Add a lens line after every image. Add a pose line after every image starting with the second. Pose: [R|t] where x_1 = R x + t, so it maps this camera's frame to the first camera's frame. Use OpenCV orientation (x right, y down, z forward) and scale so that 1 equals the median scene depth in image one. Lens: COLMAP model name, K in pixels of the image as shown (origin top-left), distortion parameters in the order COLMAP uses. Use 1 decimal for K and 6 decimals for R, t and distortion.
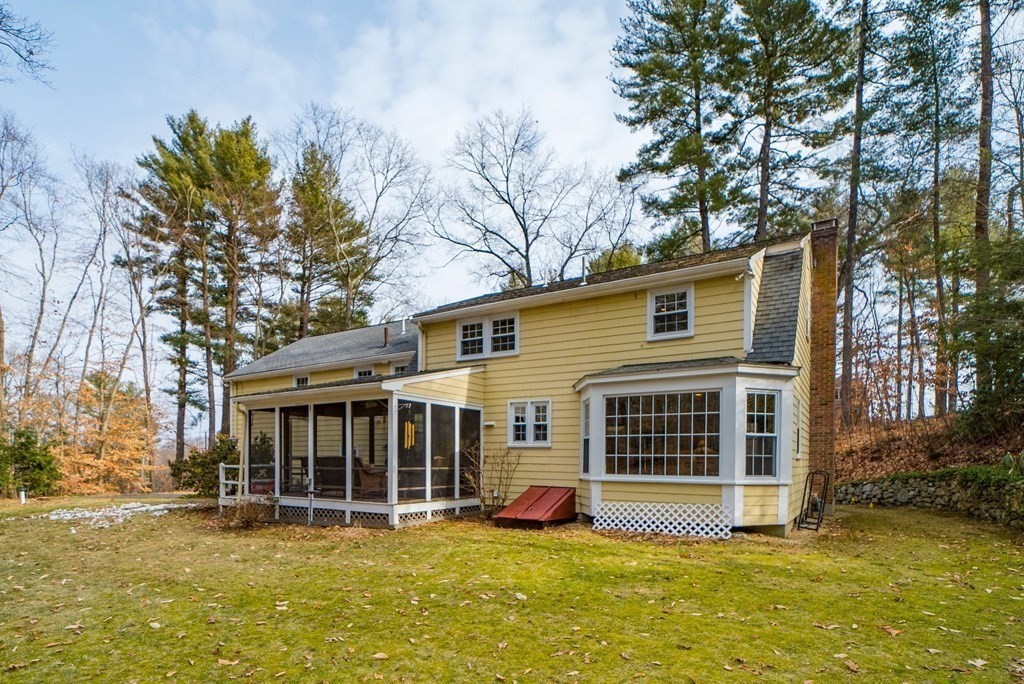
lens RADIAL K [[542.4, 0, 512.0], [0, 542.4, 285.3], [0, 0, 1]] dist [0.001845, 0.000086]
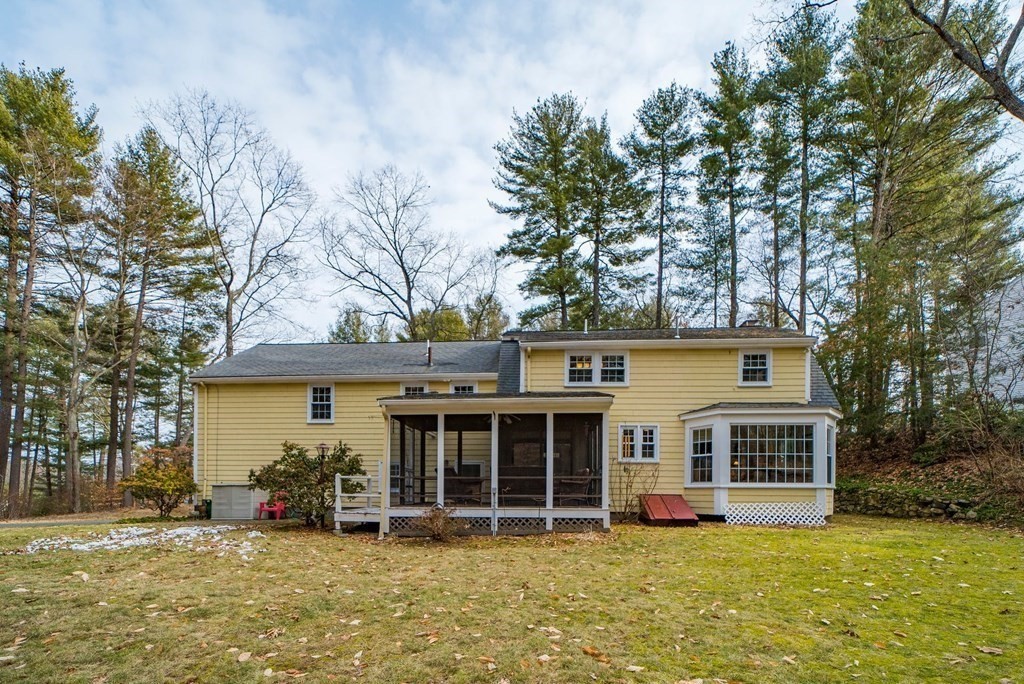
lens RADIAL K [[450.1, 0, 515.5], [0, 450.1, 346.7], [0, 0, 1]] dist [-0.002167, -0.000288]
pose [[0.867039, 0.147659, 0.475857, -0.719426], [-0.151300, 0.988005, -0.030901, 0.114209], [-0.474712, -0.045205, 0.878979, 0.257124]]
